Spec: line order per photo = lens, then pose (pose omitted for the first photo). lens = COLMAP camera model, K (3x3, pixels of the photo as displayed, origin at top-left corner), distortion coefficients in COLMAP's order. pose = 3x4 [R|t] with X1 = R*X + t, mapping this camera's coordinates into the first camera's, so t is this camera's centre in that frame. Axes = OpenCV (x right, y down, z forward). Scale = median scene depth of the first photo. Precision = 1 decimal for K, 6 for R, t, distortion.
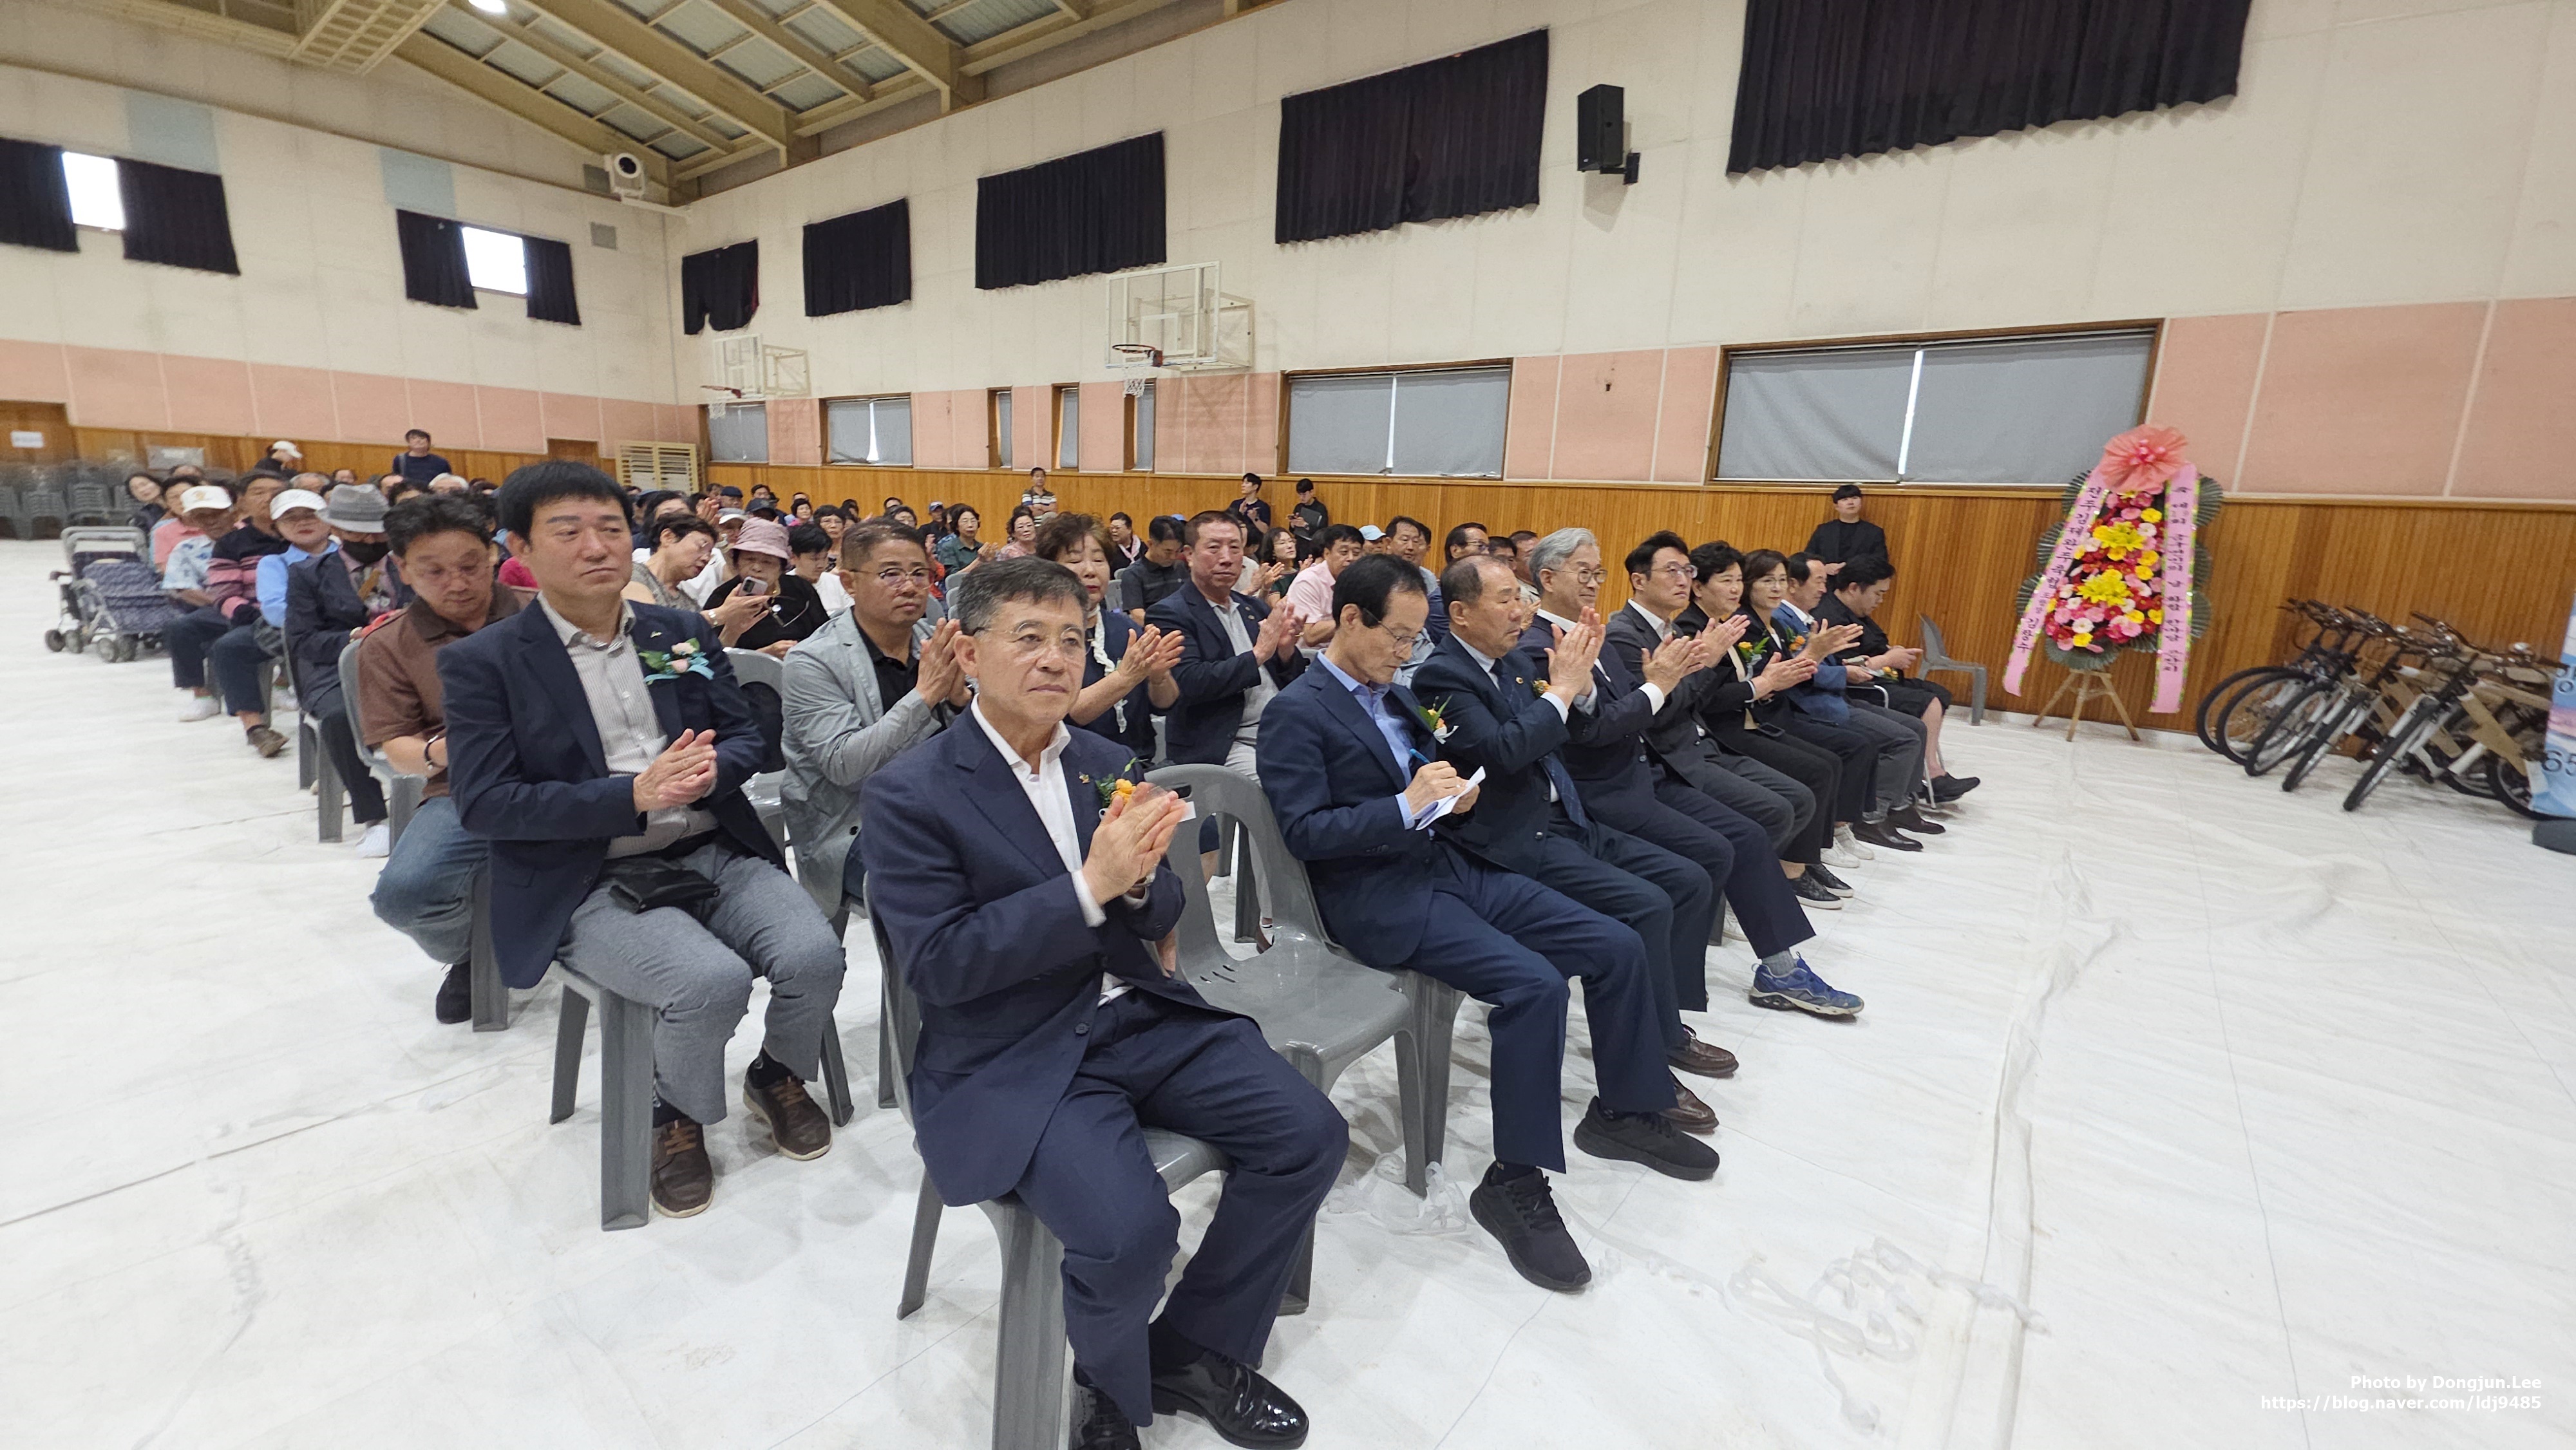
lens RADIAL K [[1014.5, 0, 1297.7], [0, 1014.5, 720.2], [0, 0, 1]] dist [0.007092, -0.004429]
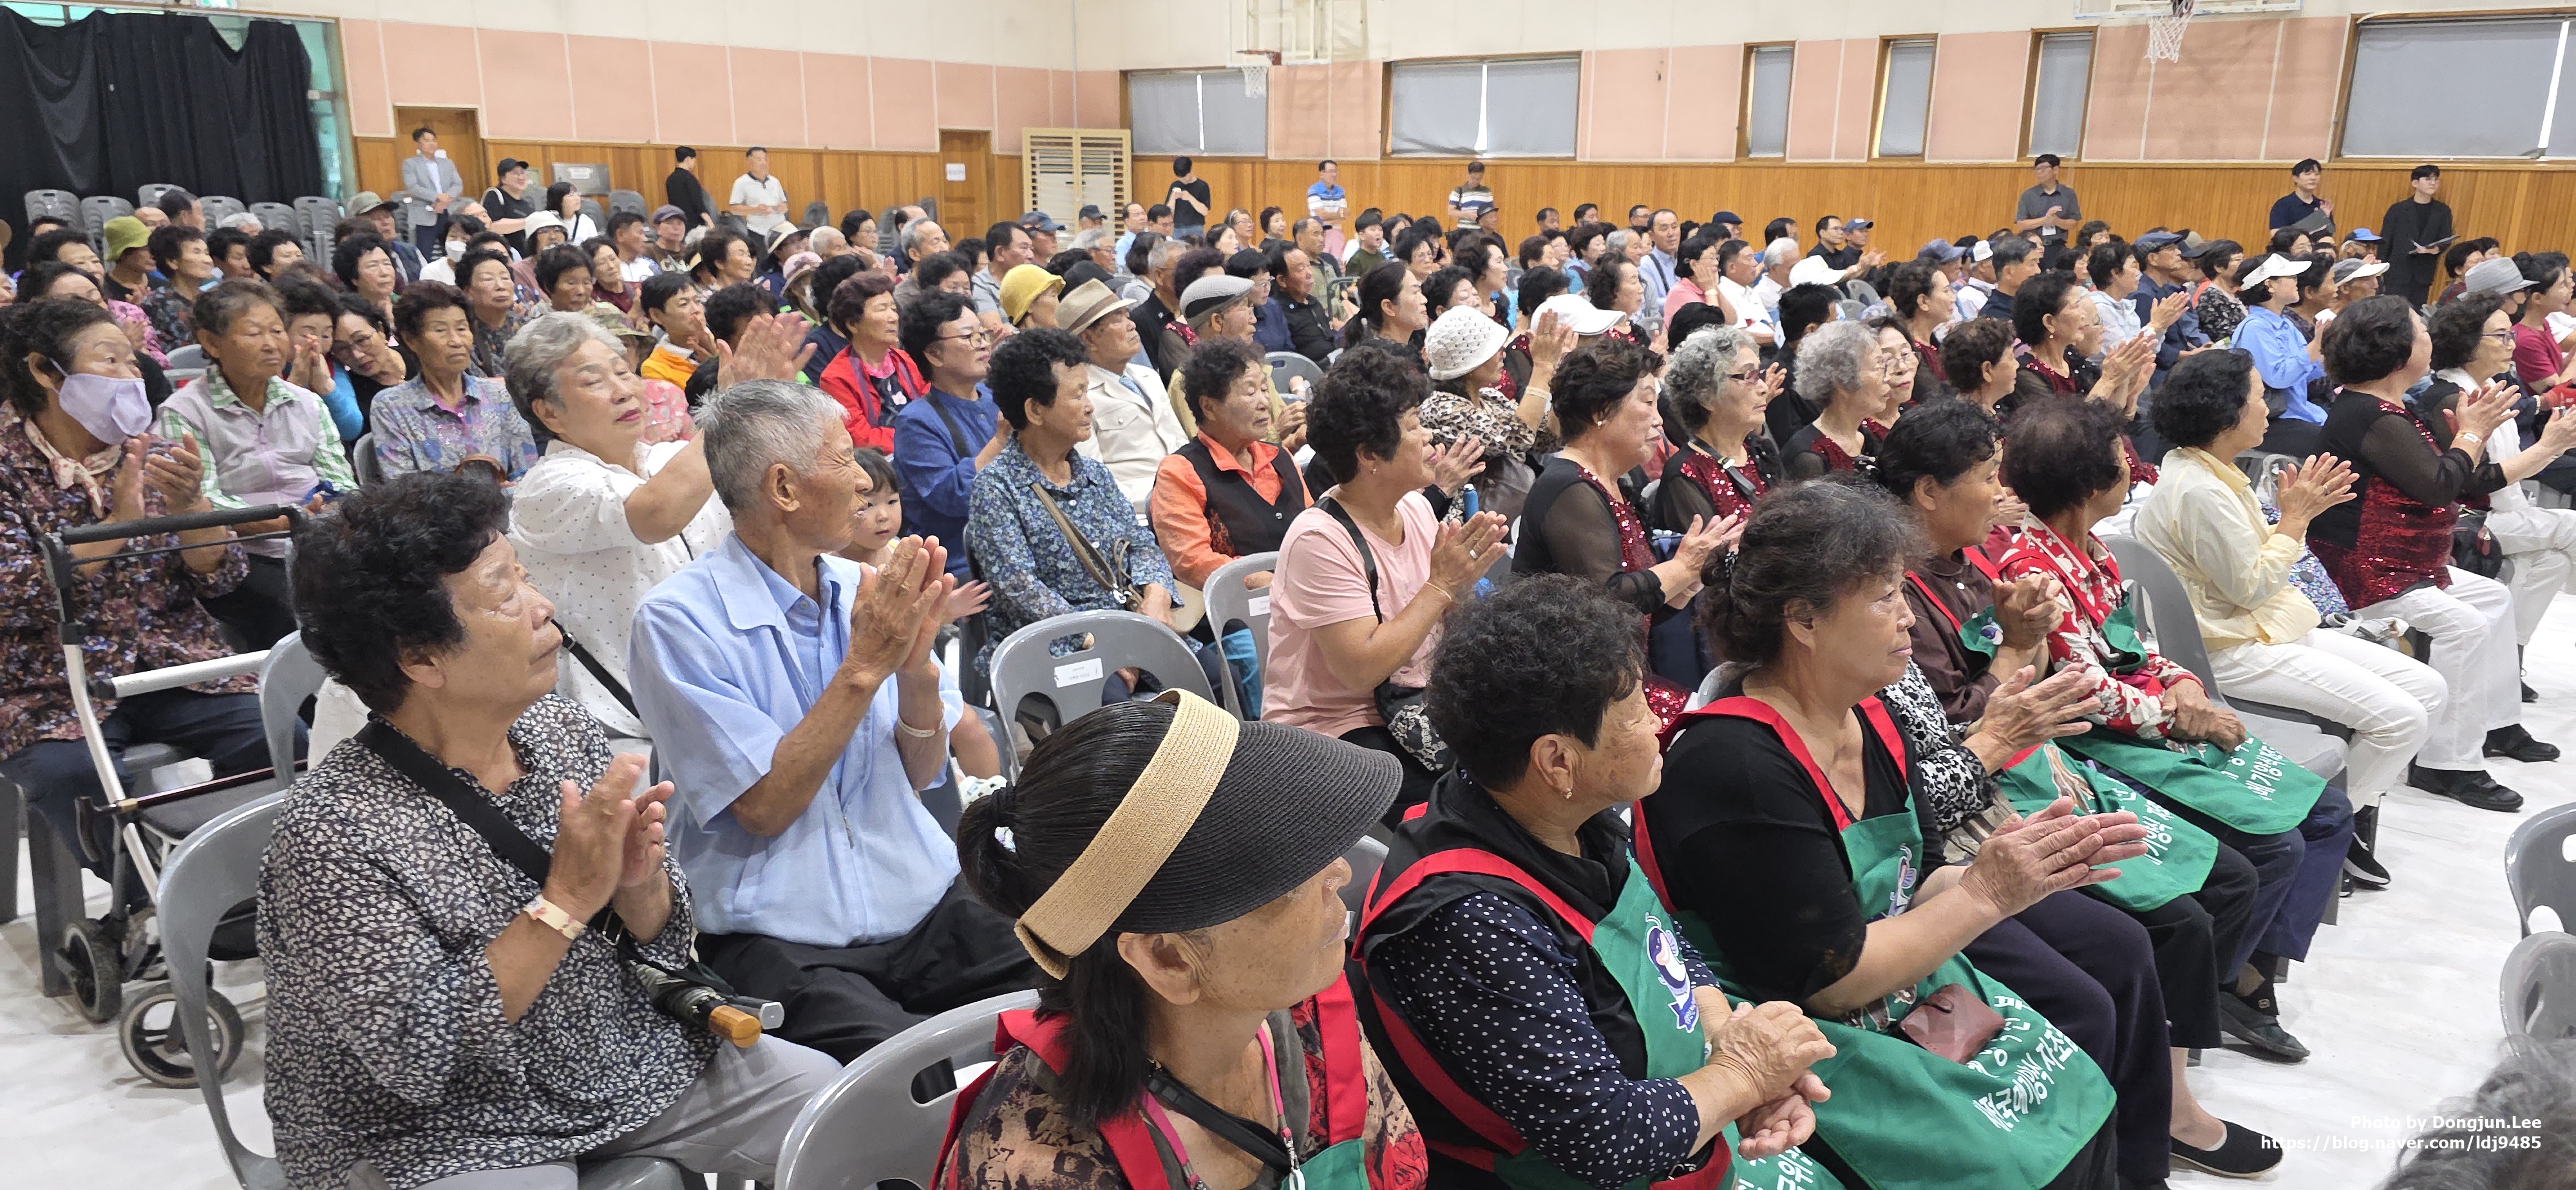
lens RADIAL K [[1705.5, 0, 1337.3], [0, 1705.5, 647.1], [0, 0, 1]] dist [0.069340, -0.070688]
pose [[0.997070, -0.013028, -0.075381, -0.841663], [0.018002, 0.997678, 0.065686, 0.012157], [0.074351, -0.066851, 0.994989, -0.398179]]
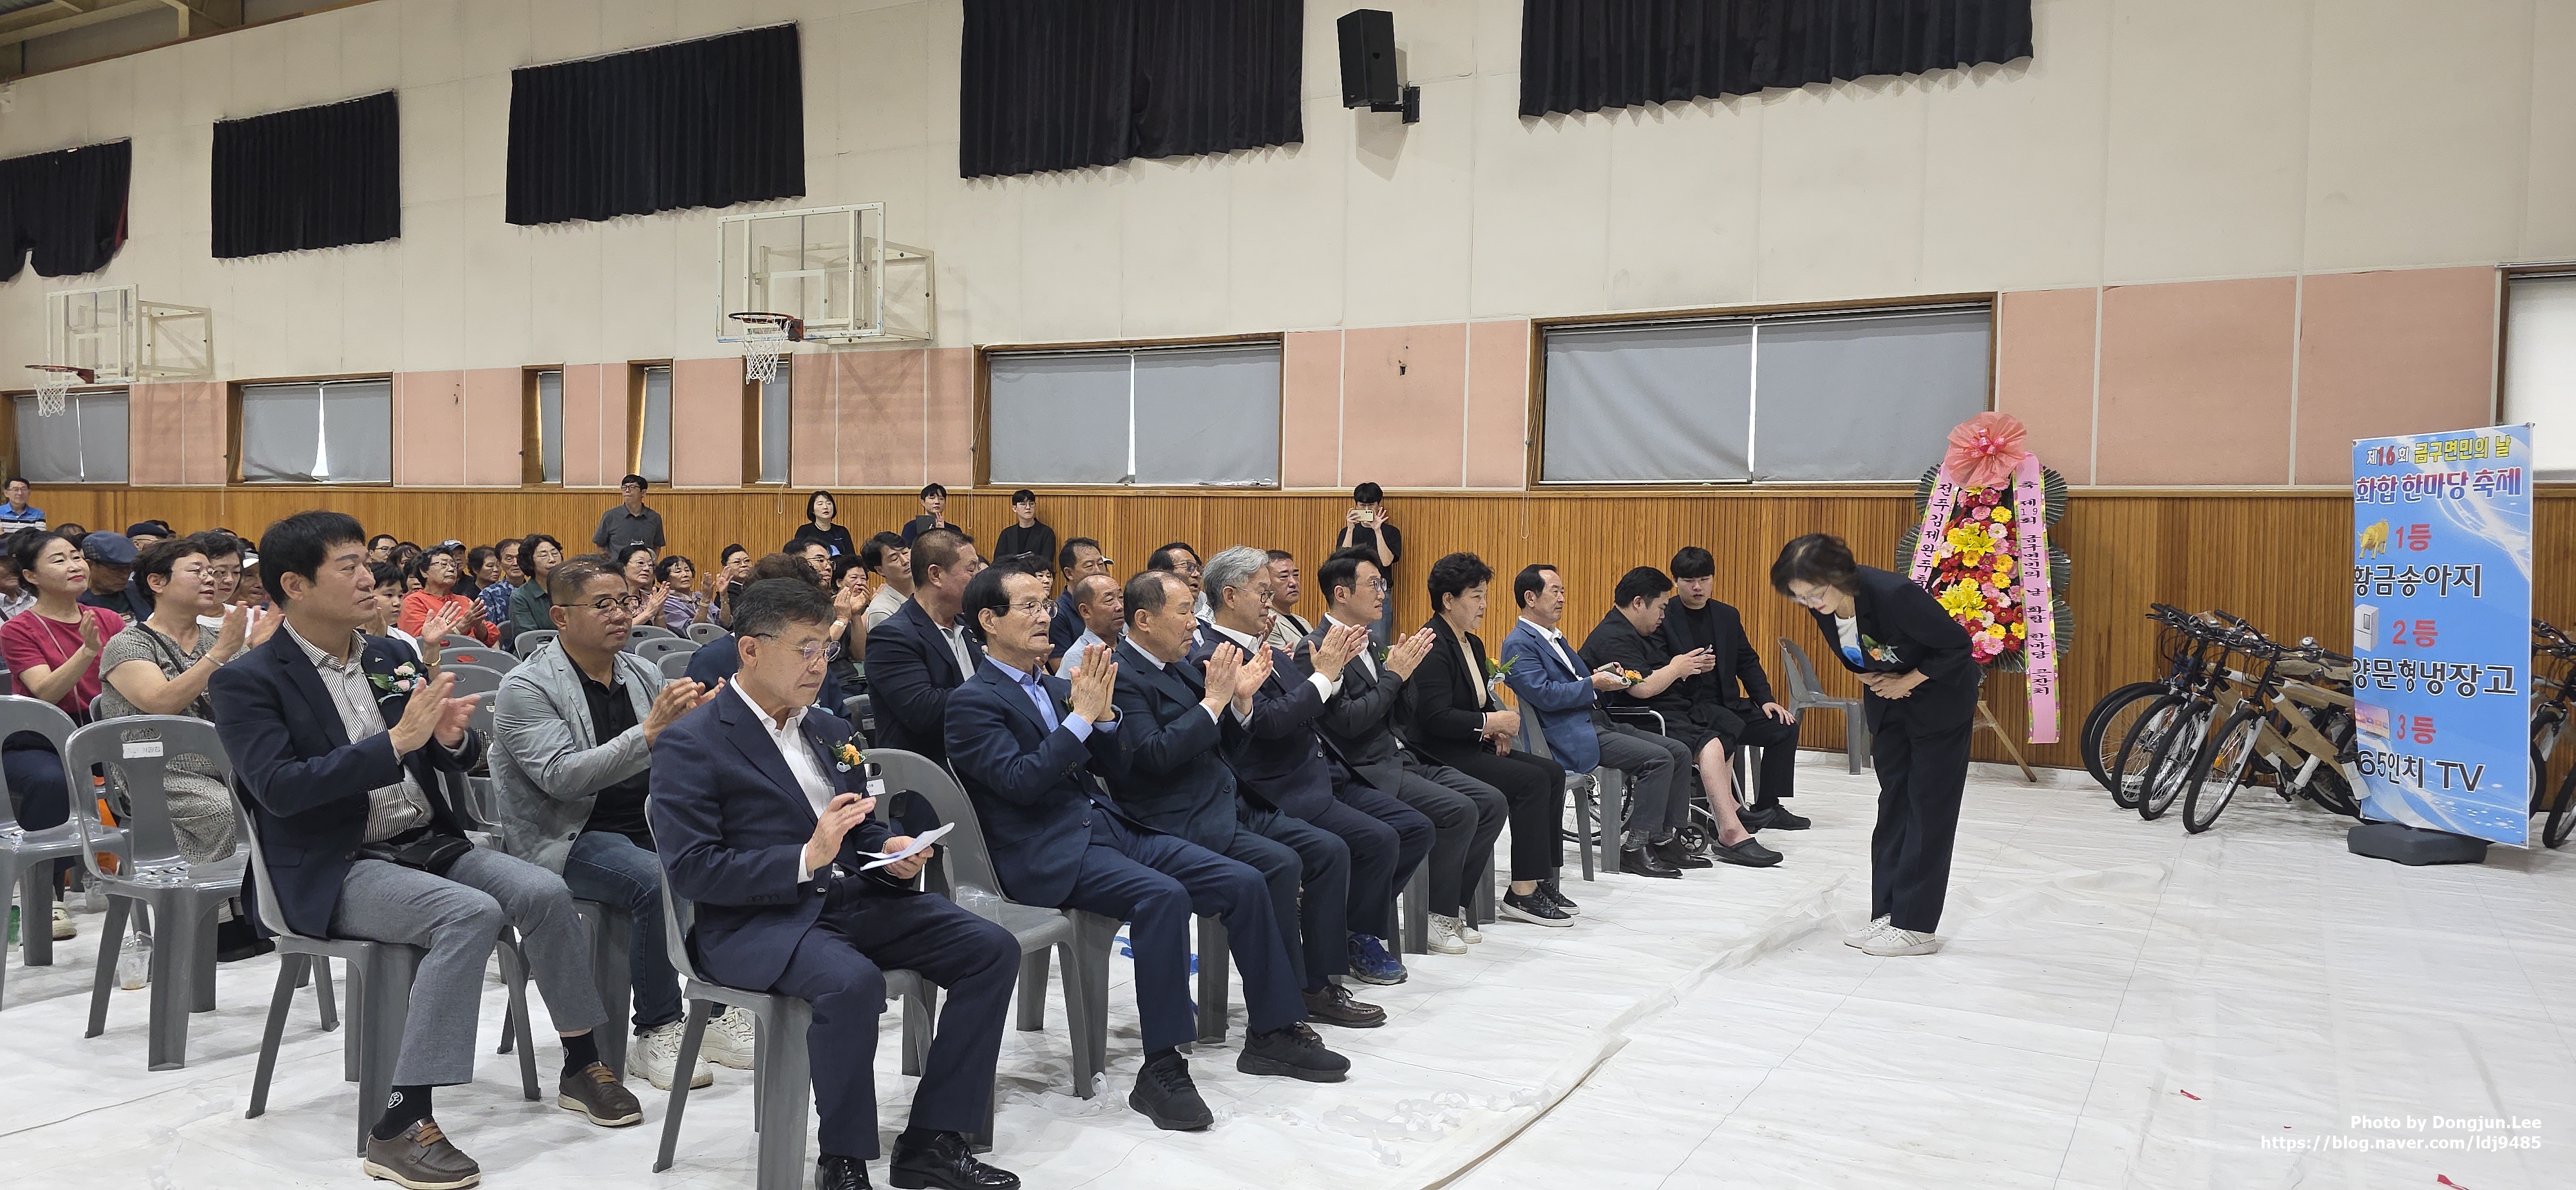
lens RADIAL K [[1705.5, 0, 1288.0], [0, 1705.5, 605.9], [0, 0, 1]] dist [0.069340, -0.070688]
pose [[0.987636, -0.033416, 0.153162, 0.014160], [0.057531, 0.986106, -0.155834, 0.049420], [-0.145827, 0.162719, 0.975837, -0.236016]]
